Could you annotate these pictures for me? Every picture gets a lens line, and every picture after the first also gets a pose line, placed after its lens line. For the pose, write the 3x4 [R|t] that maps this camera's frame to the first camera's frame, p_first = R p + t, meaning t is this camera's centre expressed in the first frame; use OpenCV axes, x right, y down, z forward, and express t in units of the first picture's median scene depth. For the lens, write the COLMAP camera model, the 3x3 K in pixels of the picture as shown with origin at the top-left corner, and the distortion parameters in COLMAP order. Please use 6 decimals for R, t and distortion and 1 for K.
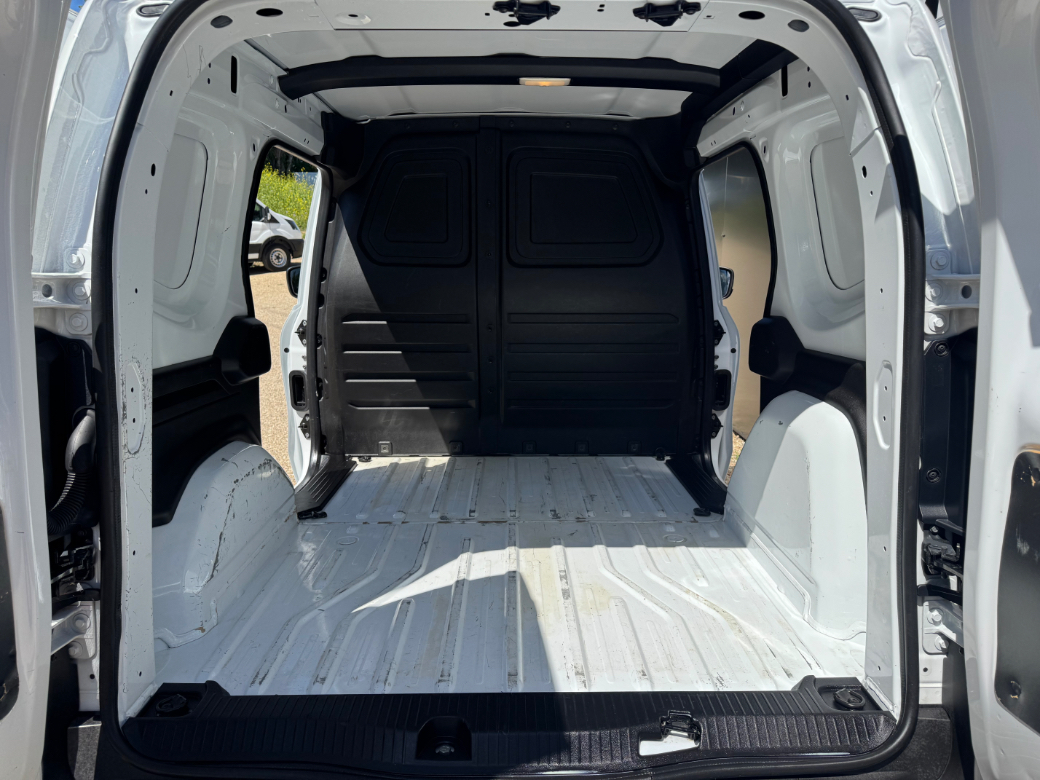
lens RADIAL K [[729.0, 0, 520.6], [0, 729.0, 371.4], [0, 0, 1]] dist [0.109413, -0.166198]
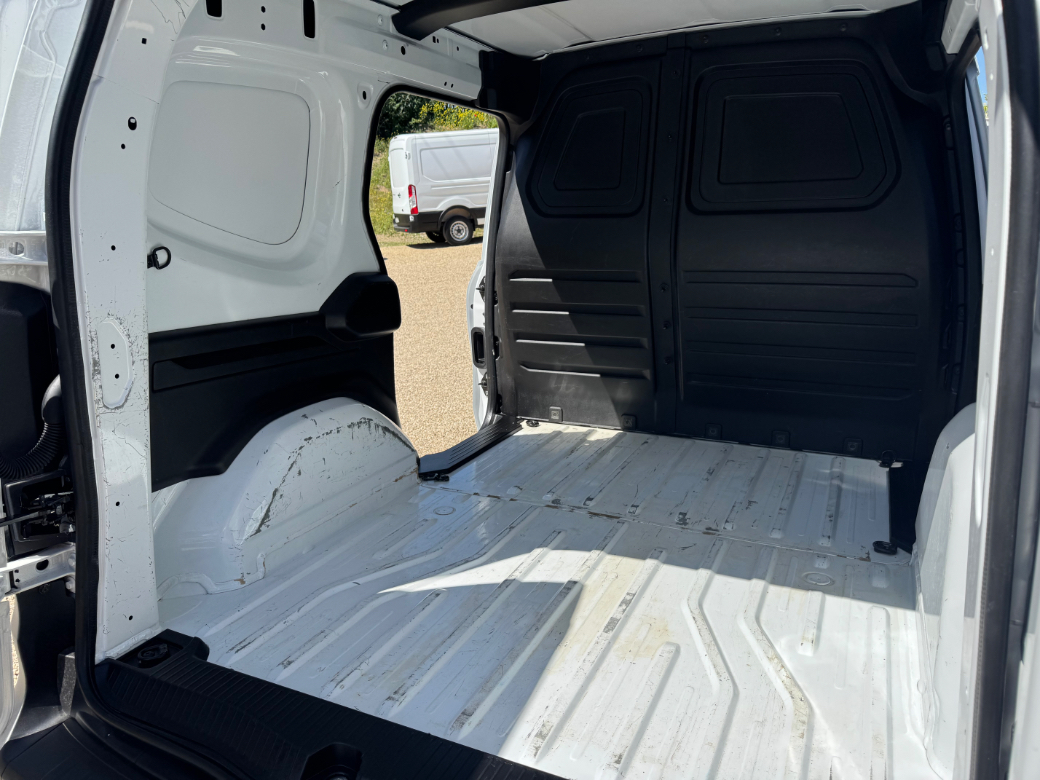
lens RADIAL K [[729.0, 0, 520.6], [0, 729.0, 371.4], [0, 0, 1]] dist [0.109413, -0.166198]
pose [[0.896242, 0.074127, -0.437327, 0.193535], [-0.046017, 0.996155, 0.074544, -0.019239], [0.441171, -0.046685, 0.896208, 0.153003]]
